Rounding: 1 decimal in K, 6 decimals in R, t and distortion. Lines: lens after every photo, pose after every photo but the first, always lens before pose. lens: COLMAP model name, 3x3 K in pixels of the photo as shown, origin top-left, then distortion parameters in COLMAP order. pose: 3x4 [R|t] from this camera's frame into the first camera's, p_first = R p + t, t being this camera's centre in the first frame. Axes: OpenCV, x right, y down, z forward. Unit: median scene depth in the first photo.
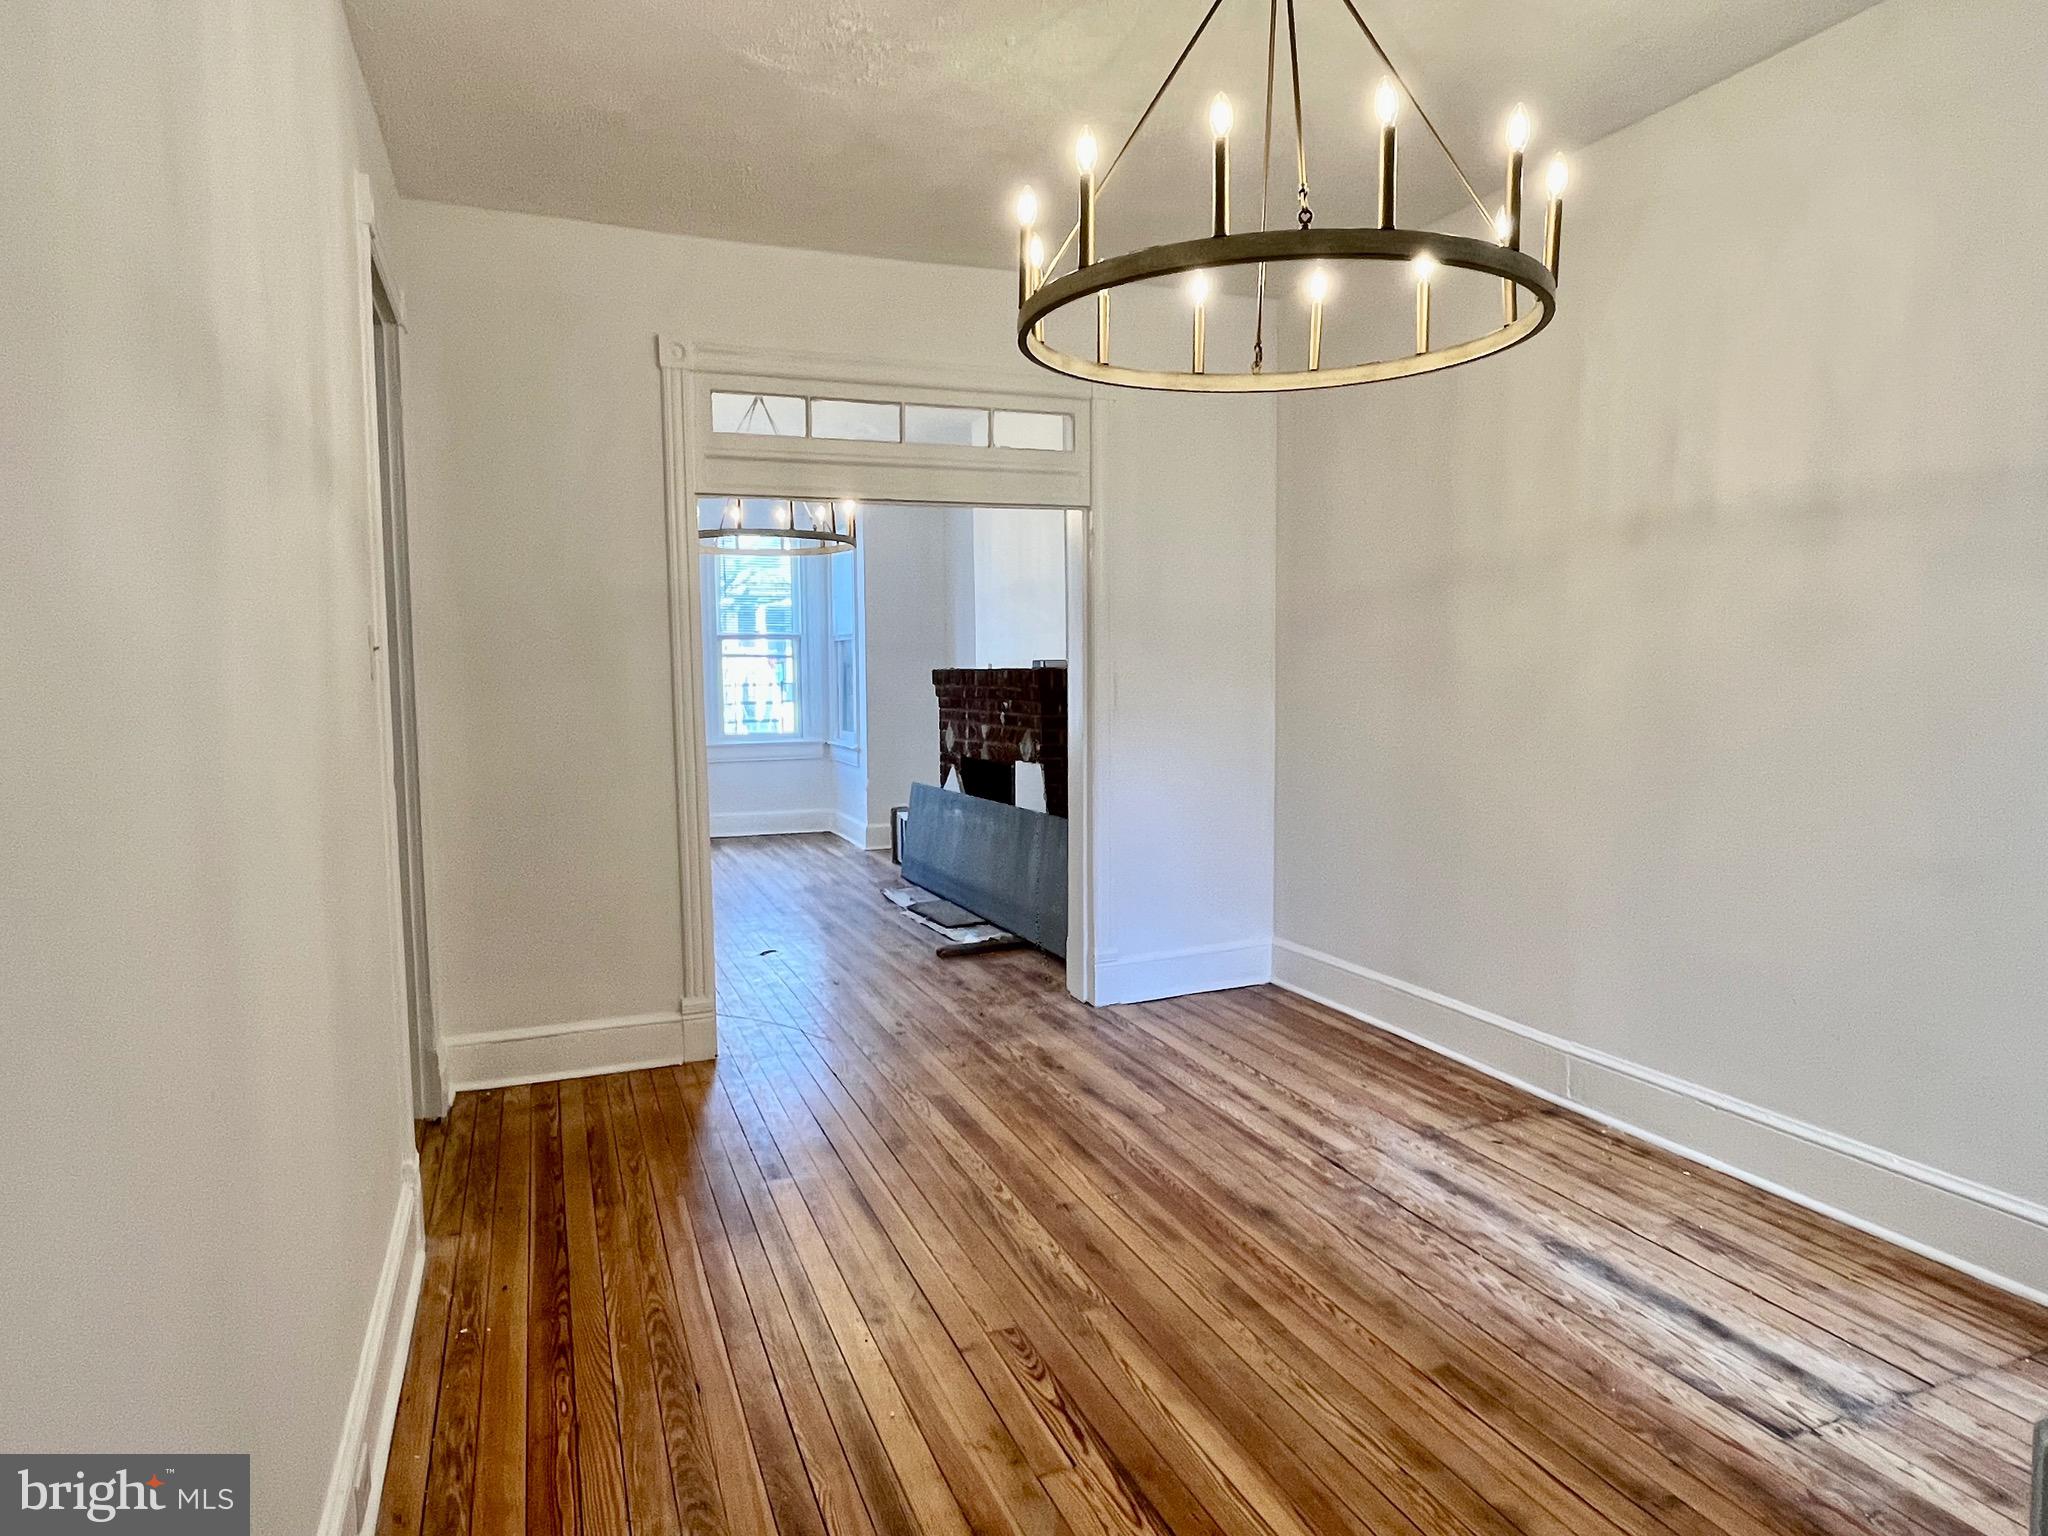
lens RADIAL K [[1200.7, 0, 1013.6], [0, 1200.7, 774.3], [0, 0, 1]] dist [0.001094, -0.001153]
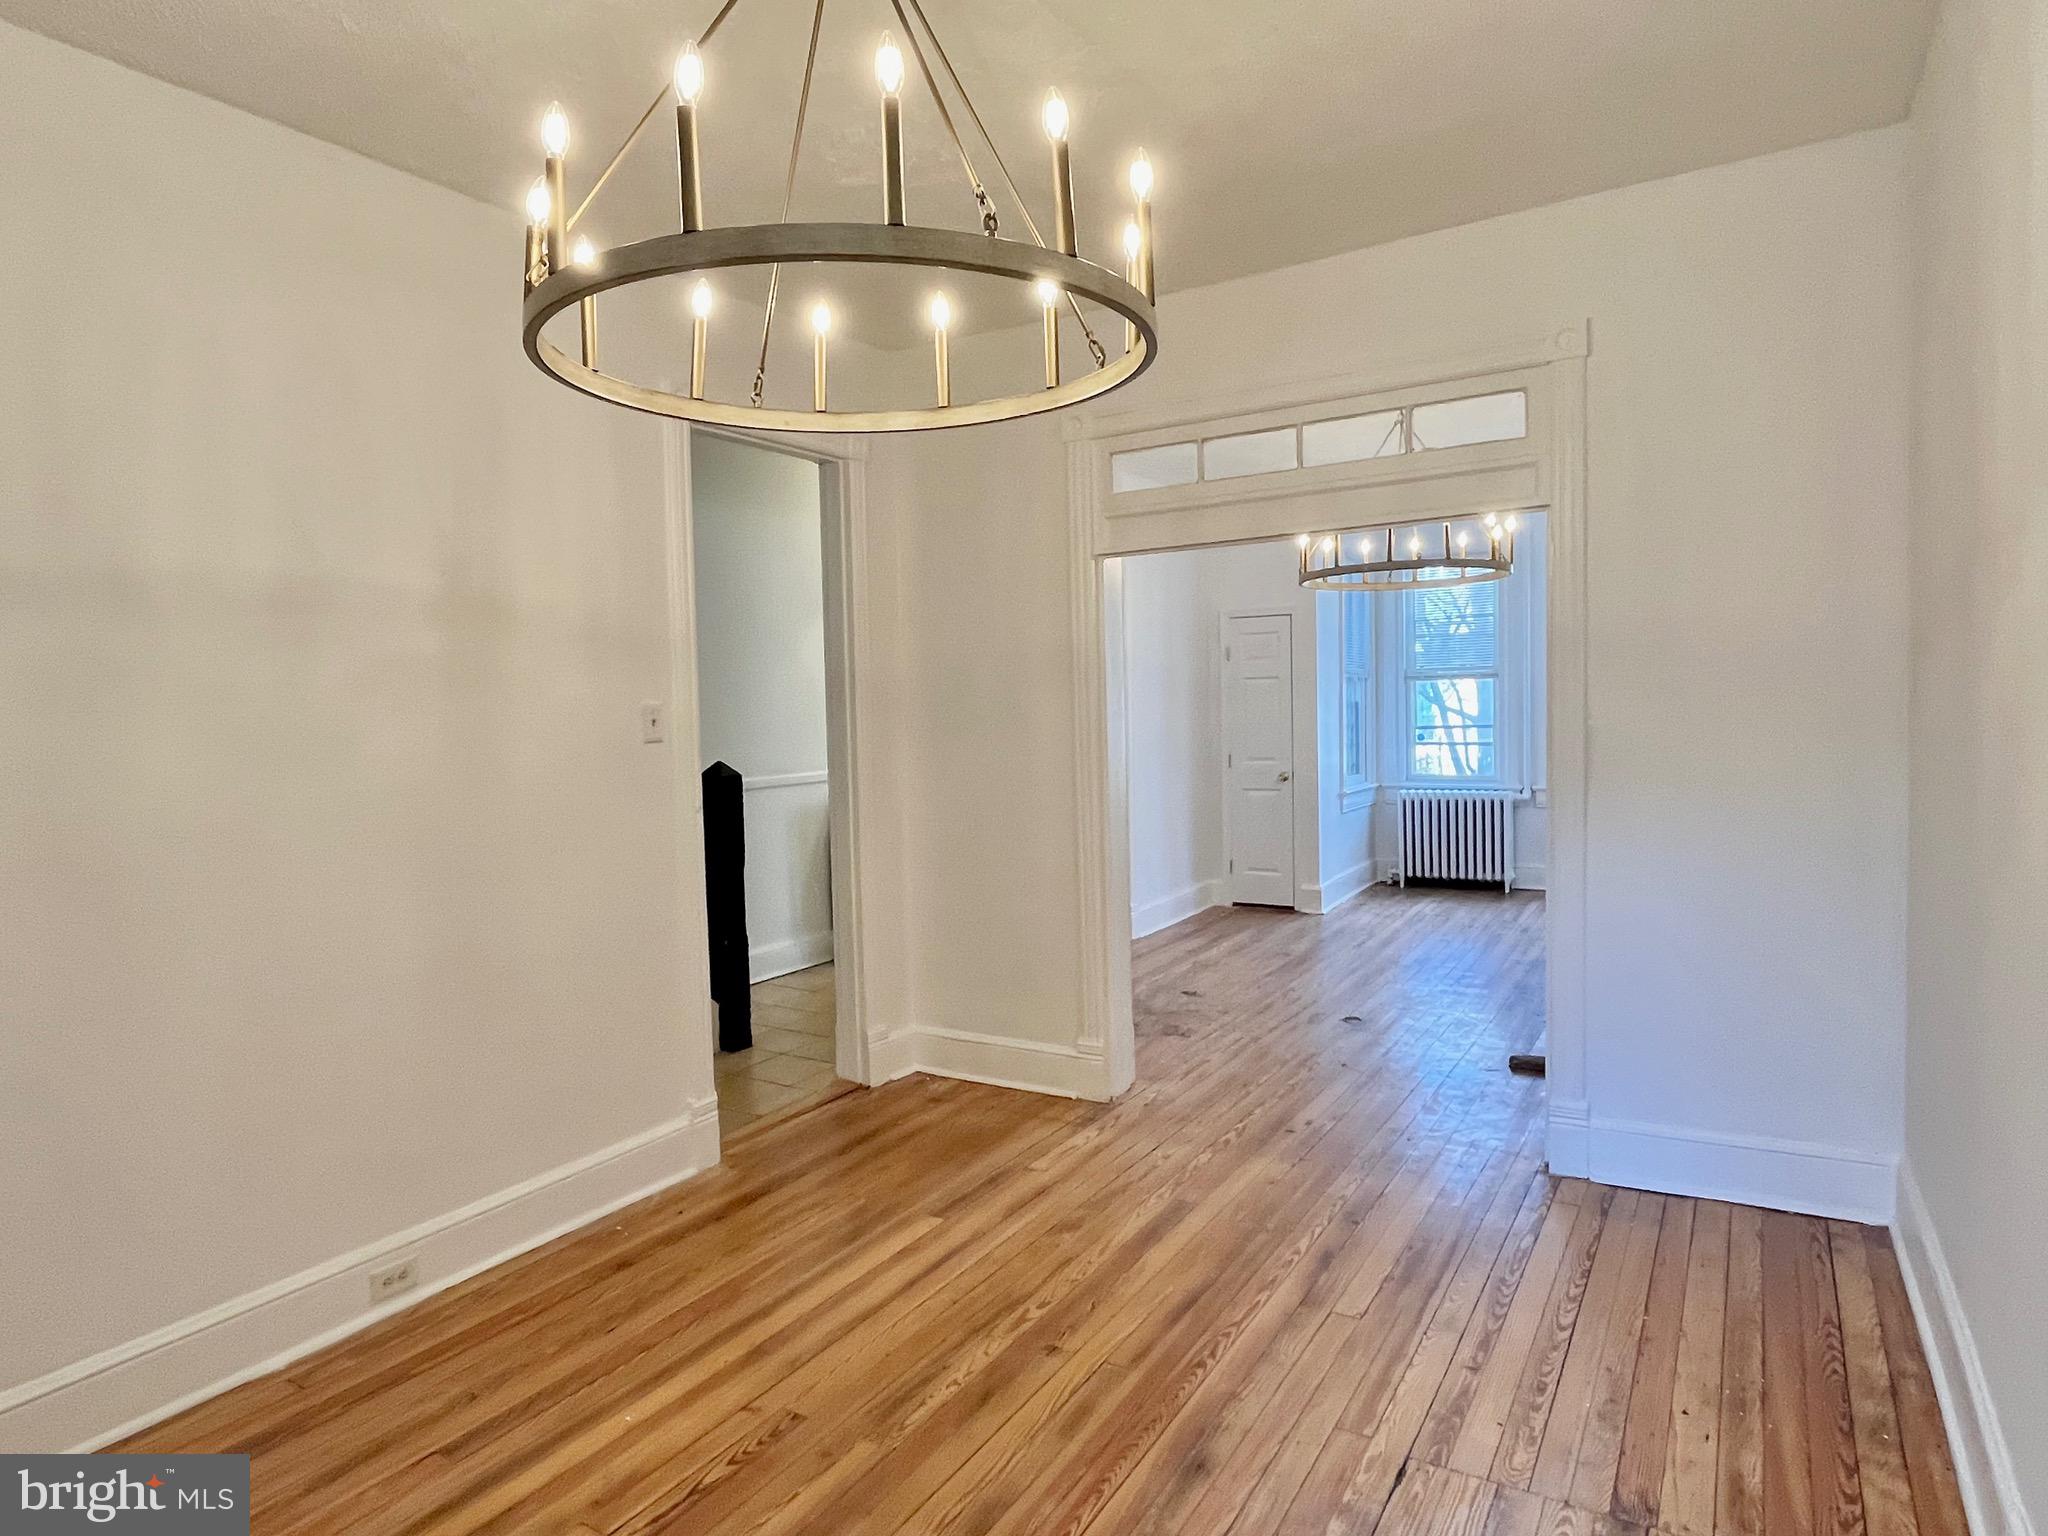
lens RADIAL K [[1200.7, 0, 1019.5], [0, 1200.7, 752.1], [0, 0, 1]] dist [0.001094, -0.001153]
pose [[0.598703, 0.028780, -0.800454, 0.589953], [-0.052658, 0.998607, -0.003482, -0.062373], [0.799239, 0.044235, 0.599384, 0.348215]]
